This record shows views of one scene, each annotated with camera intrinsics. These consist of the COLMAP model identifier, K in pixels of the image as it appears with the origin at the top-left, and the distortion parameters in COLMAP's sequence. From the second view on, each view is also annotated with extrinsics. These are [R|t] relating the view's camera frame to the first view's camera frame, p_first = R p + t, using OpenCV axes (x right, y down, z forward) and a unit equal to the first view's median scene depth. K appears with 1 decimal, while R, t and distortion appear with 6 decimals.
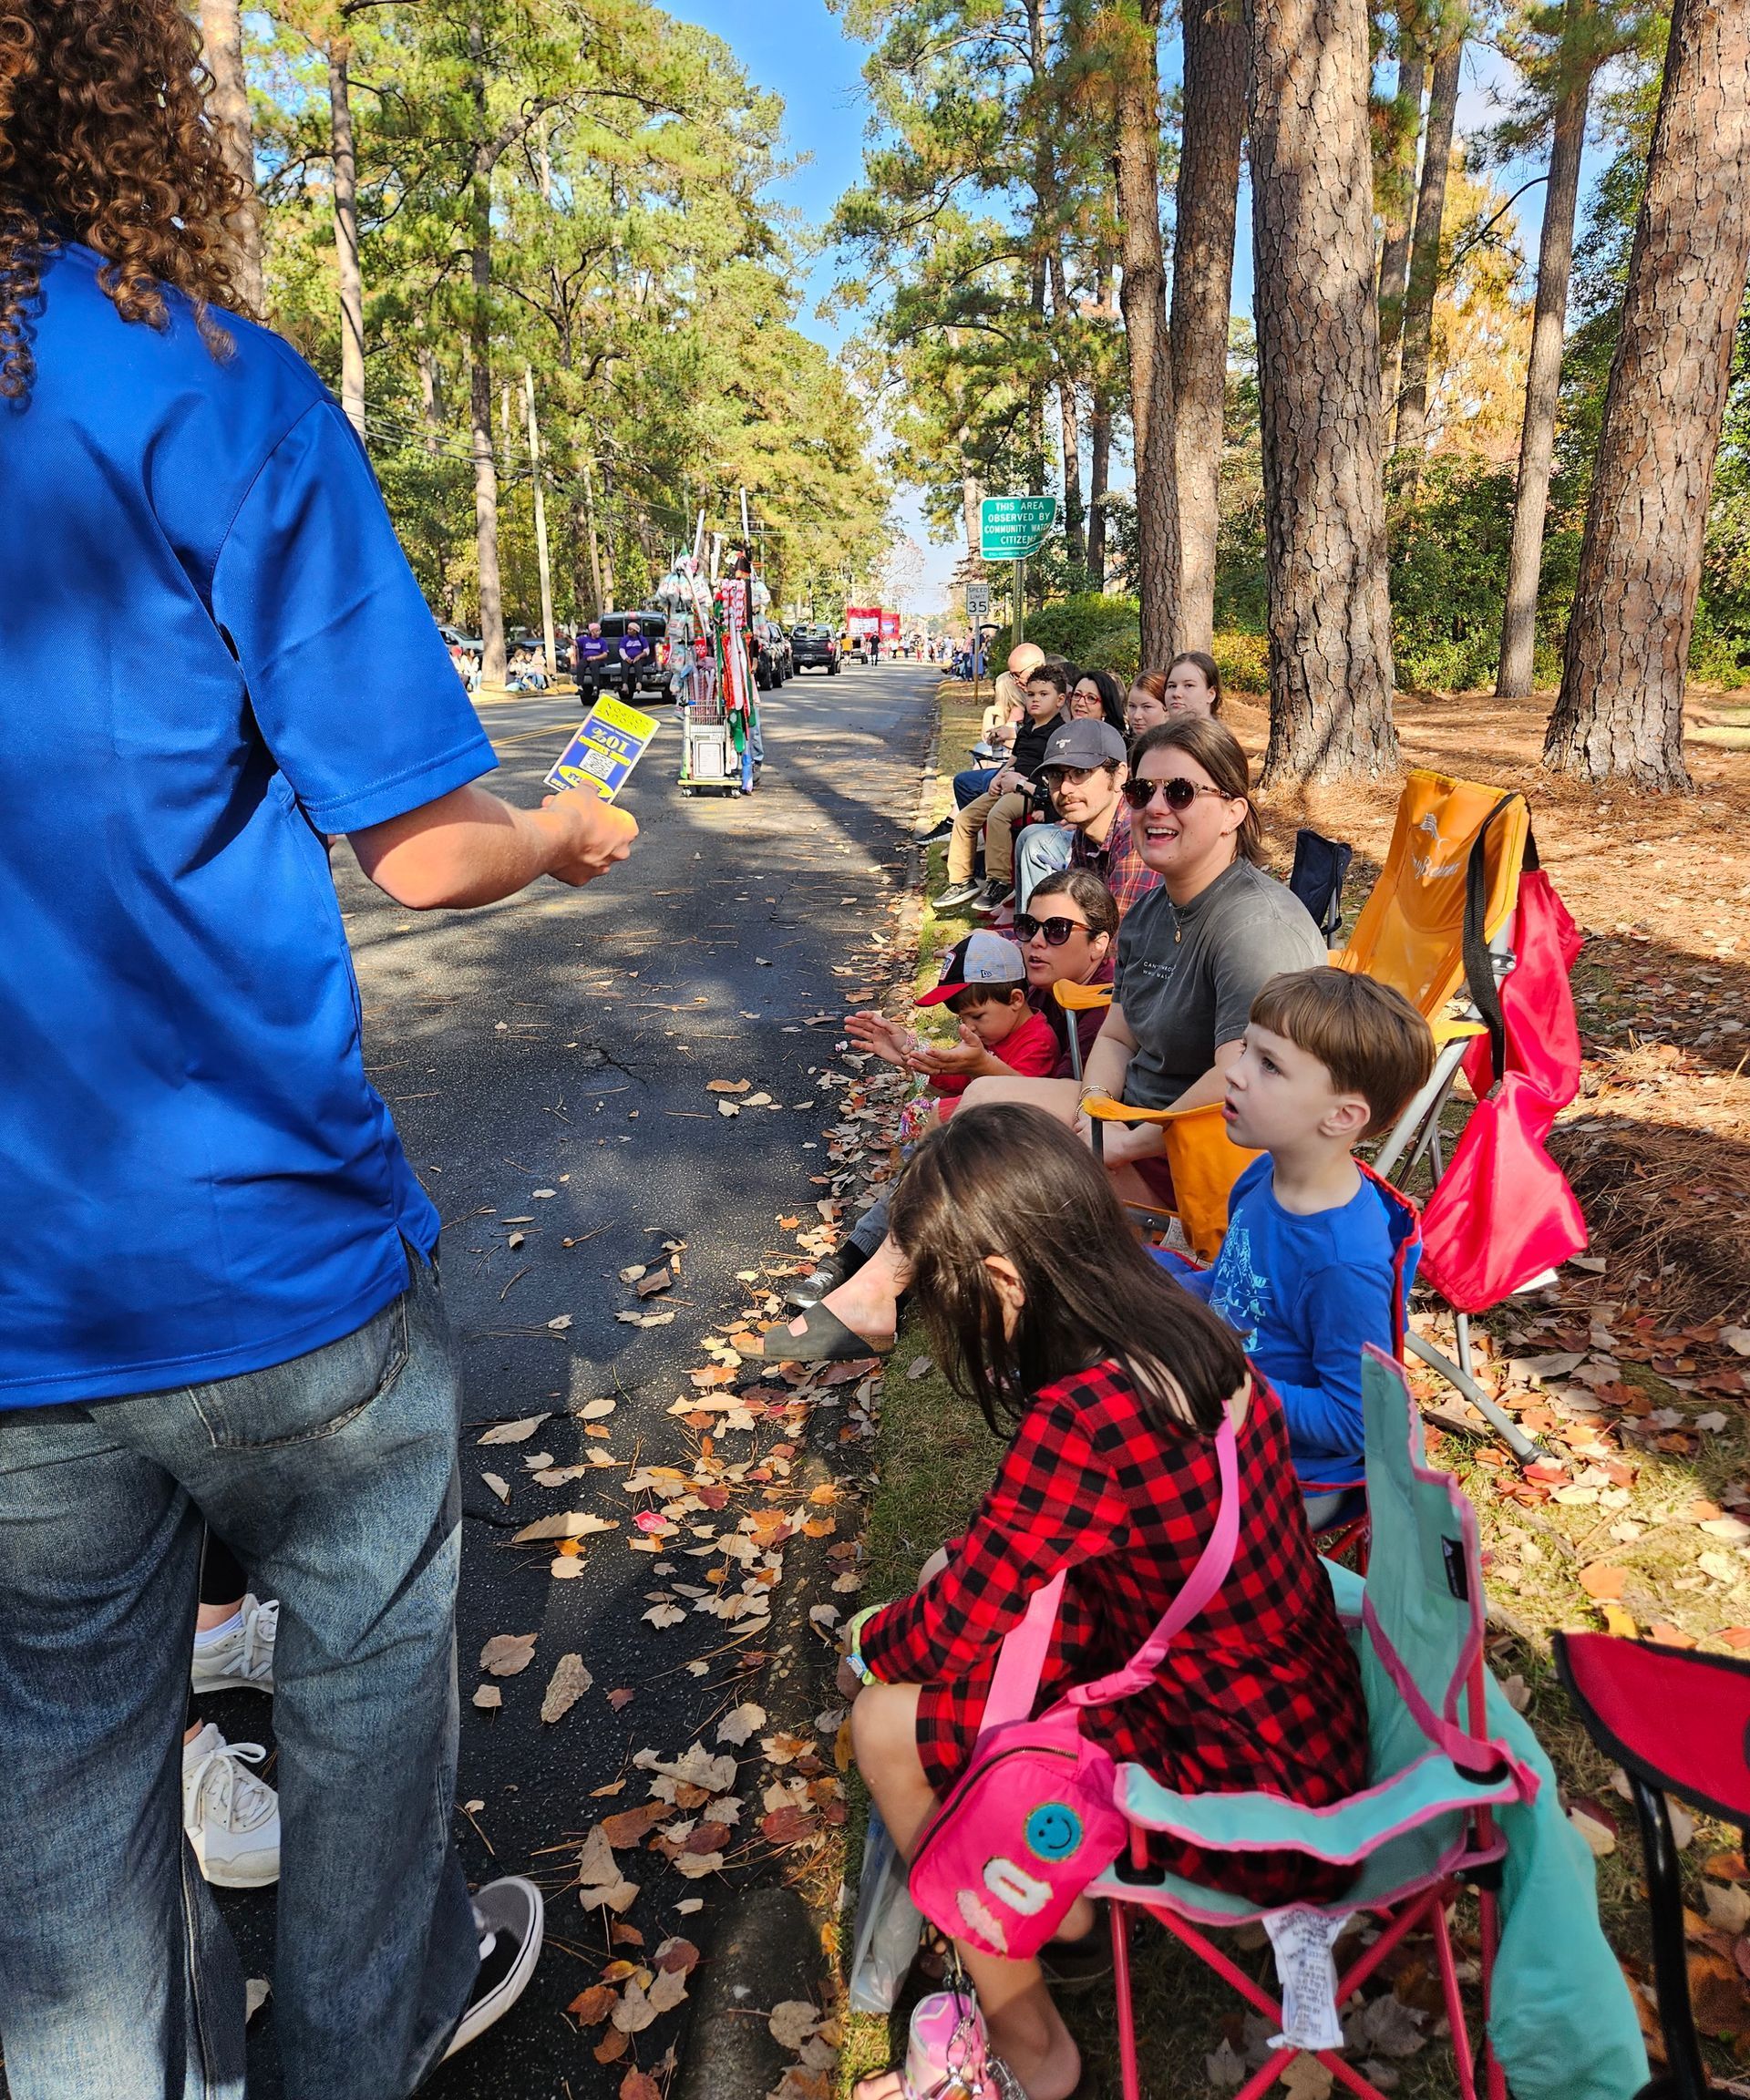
lens RADIAL K [[1453.2, 0, 893.2], [0, 1453.2, 1009.2], [0, 0, 1]] dist [0.075026, -0.058391]
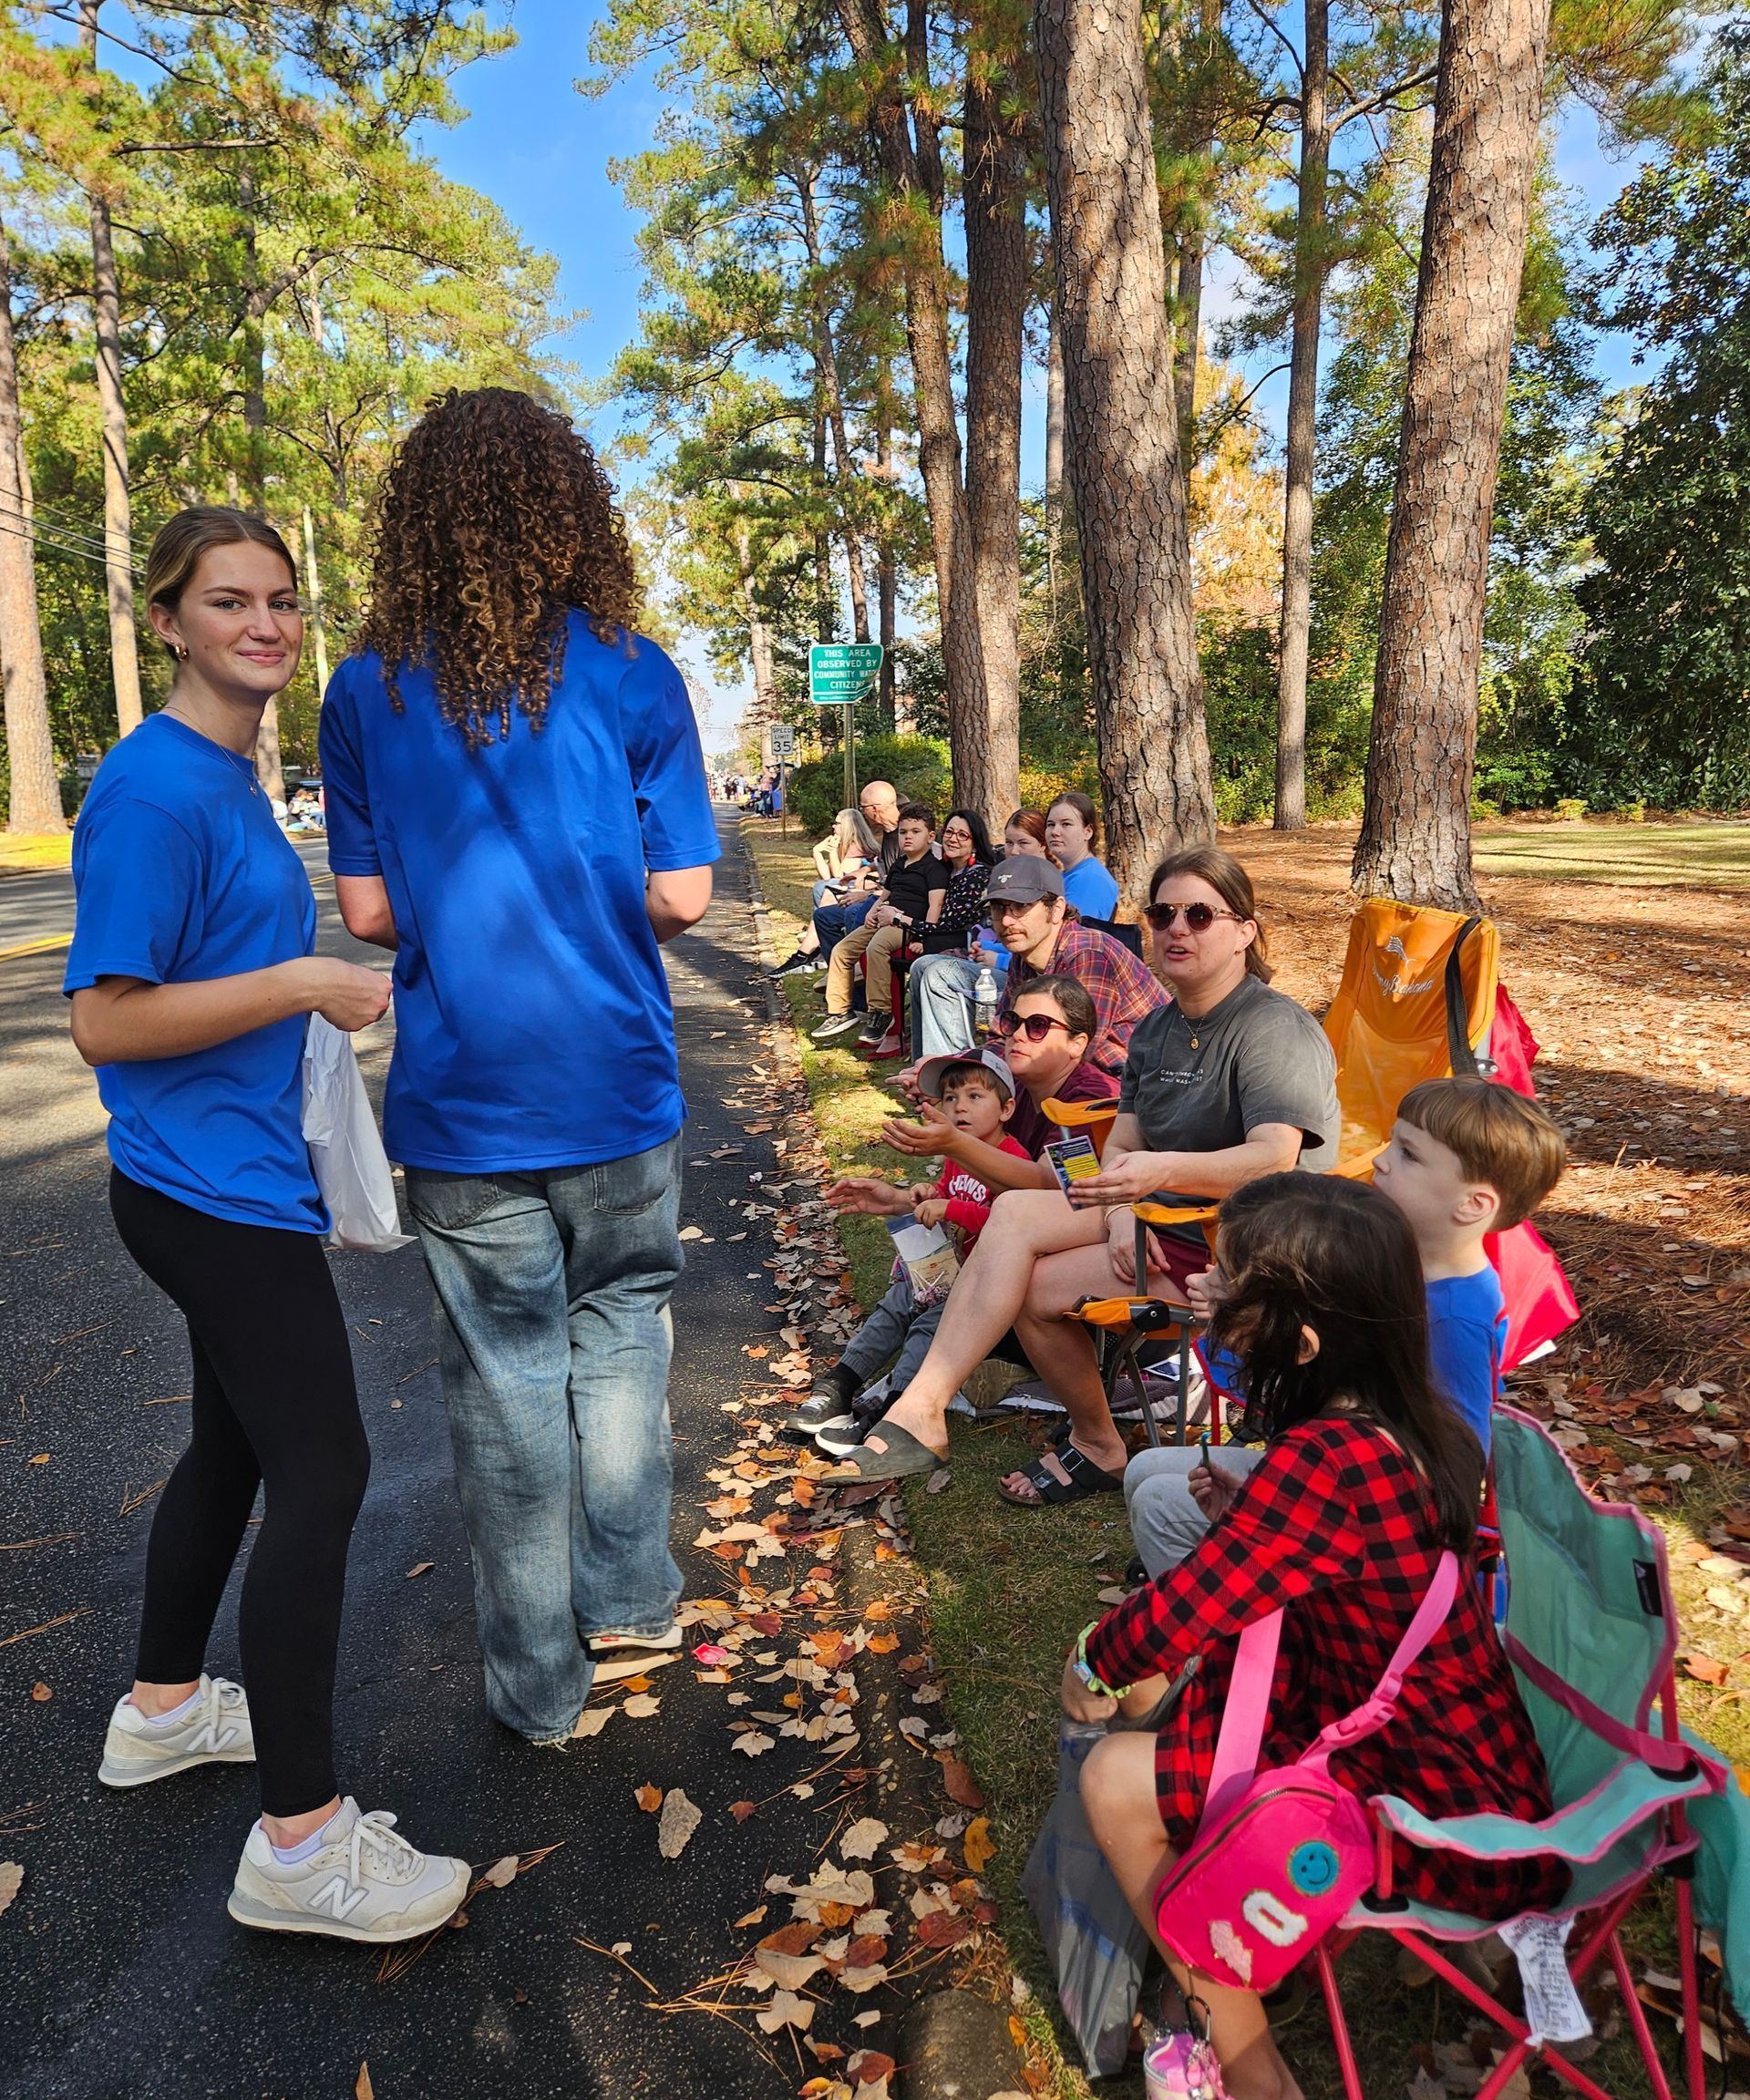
lens RADIAL K [[1454.3, 0, 897.3], [0, 1454.3, 1030.6], [0, 0, 1]] dist [0.076525, -0.055185]
pose [[0.989539, -0.031143, 0.140864, -0.014333], [0.041693, 0.996491, -0.072575, 0.000263], [-0.138109, 0.077689, 0.987365, -0.003808]]
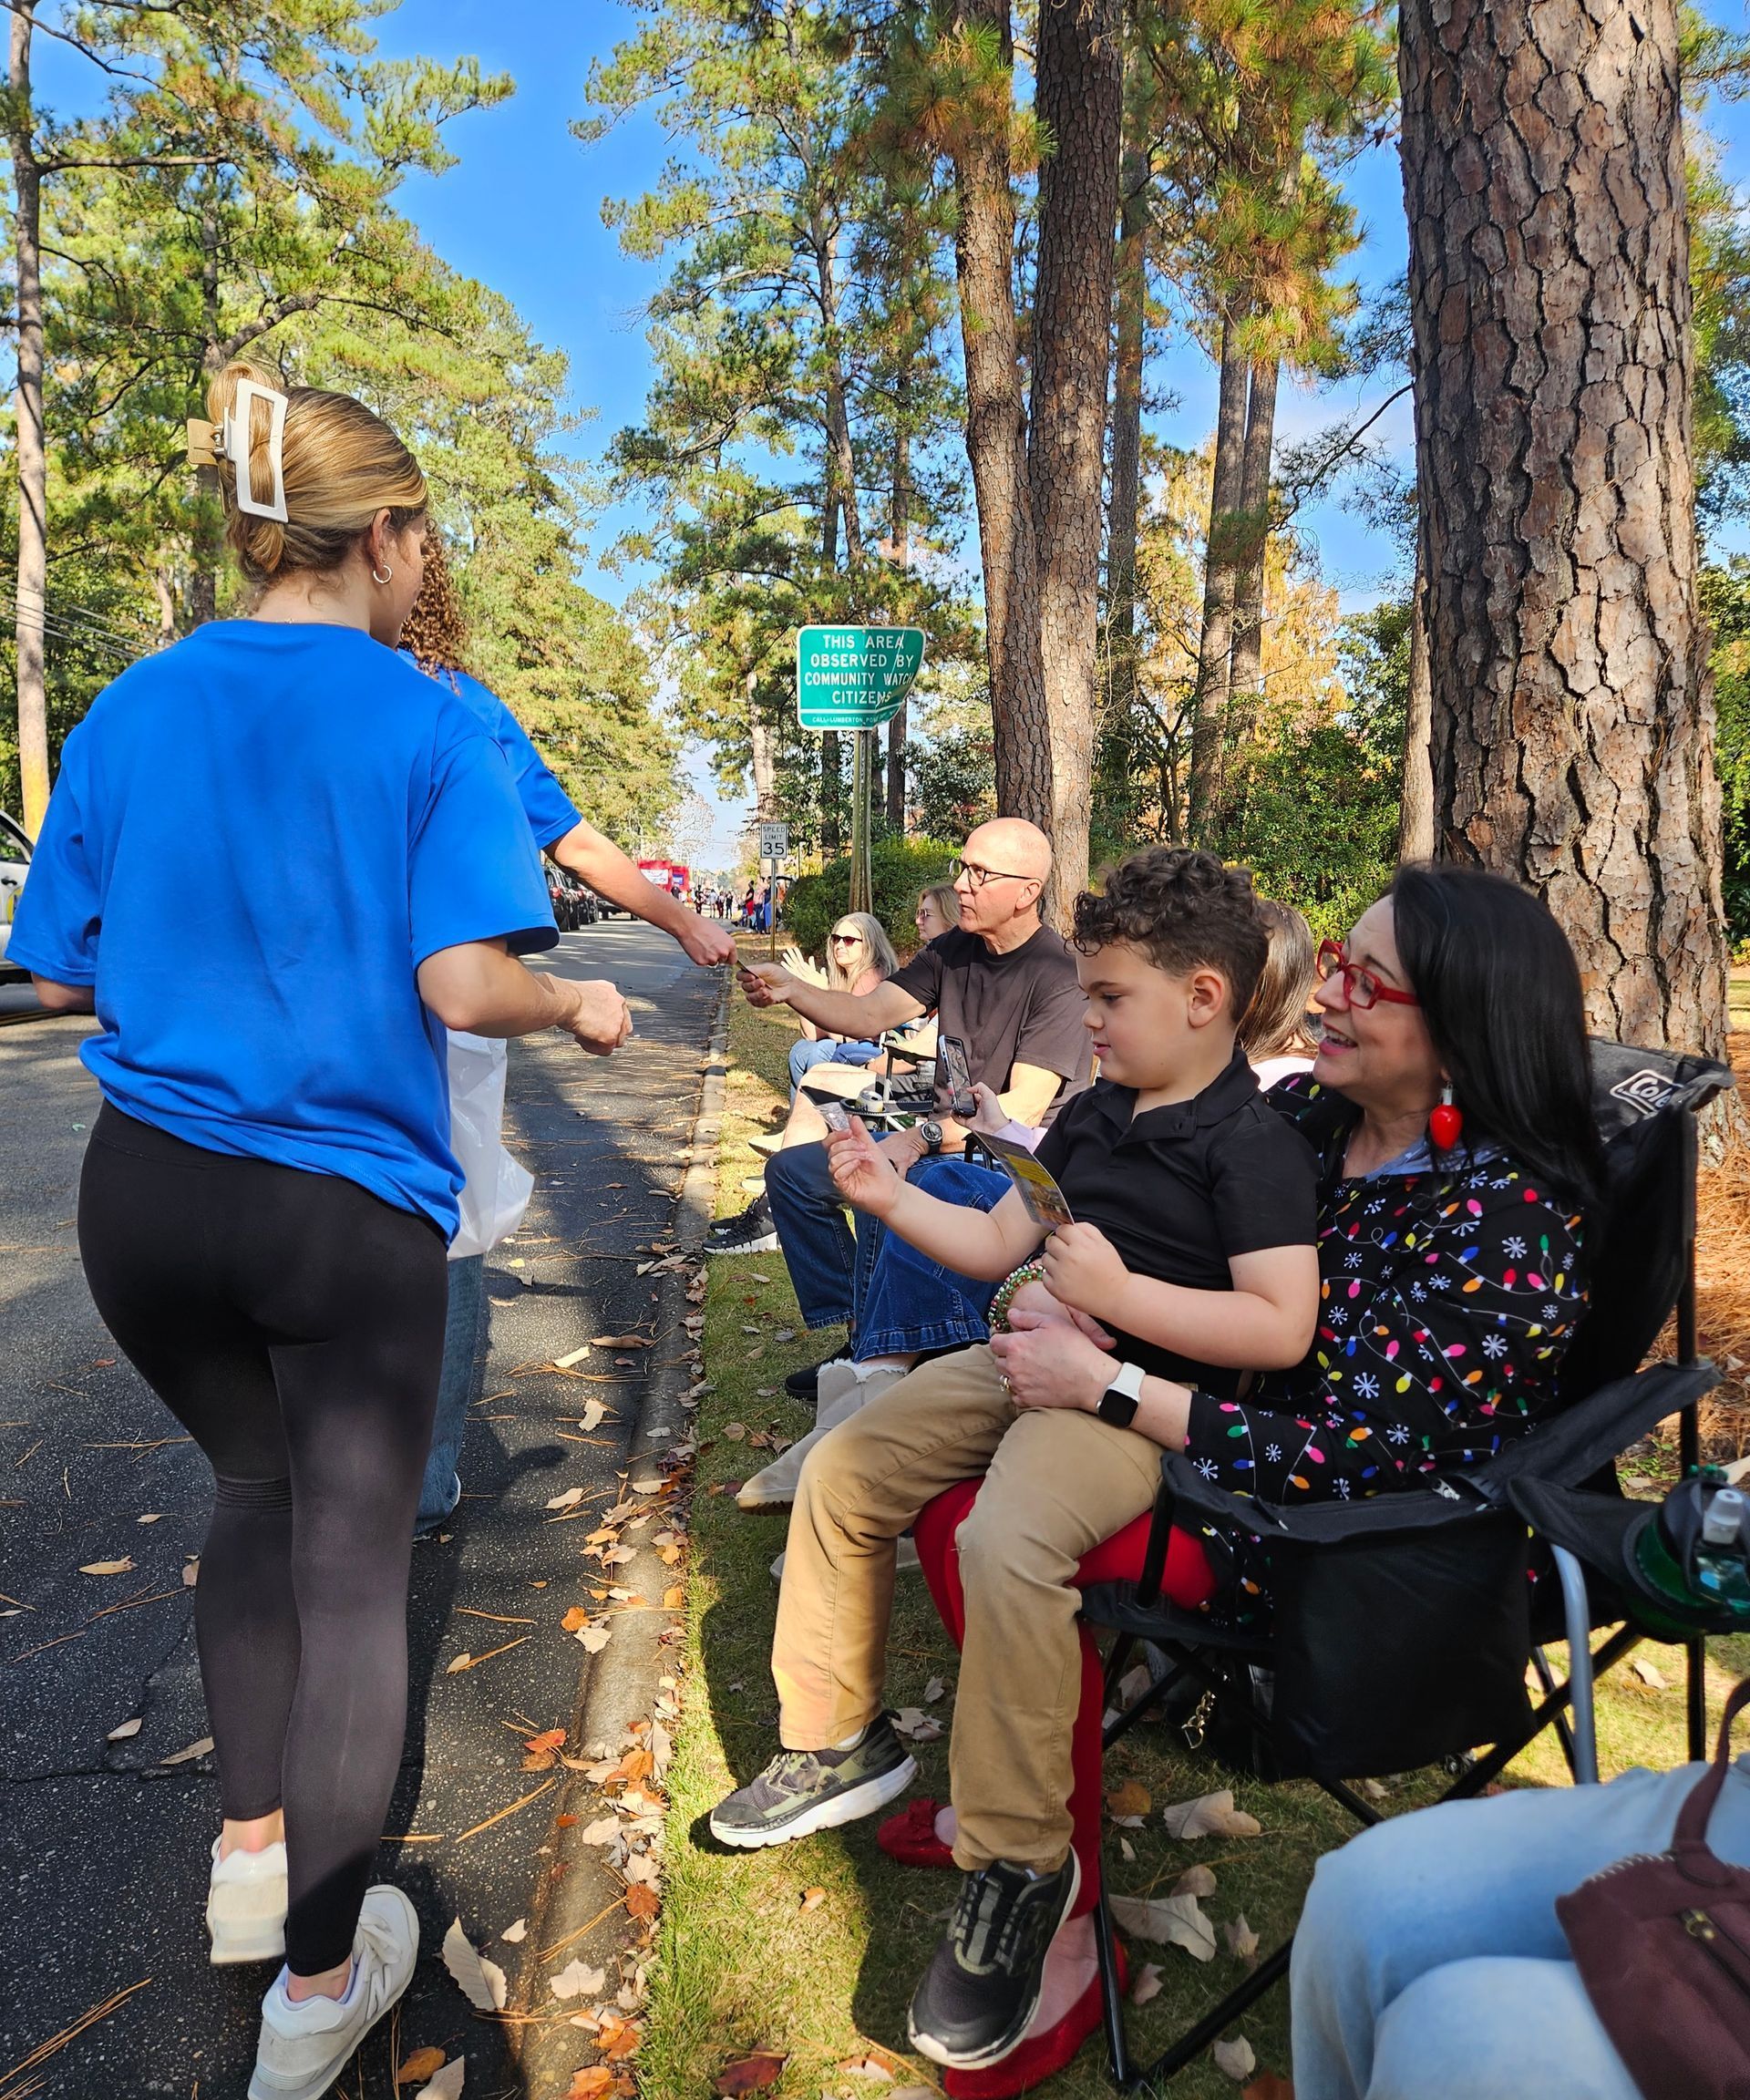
lens RADIAL K [[1459.9, 0, 901.2], [0, 1459.9, 1113.9], [0, 0, 1]] dist [0.078133, -0.061882]
pose [[0.988993, 0.001495, 0.147954, 0.005642], [0.013227, 0.995052, -0.098470, -0.040348], [-0.147369, 0.099343, 0.984080, 0.184300]]
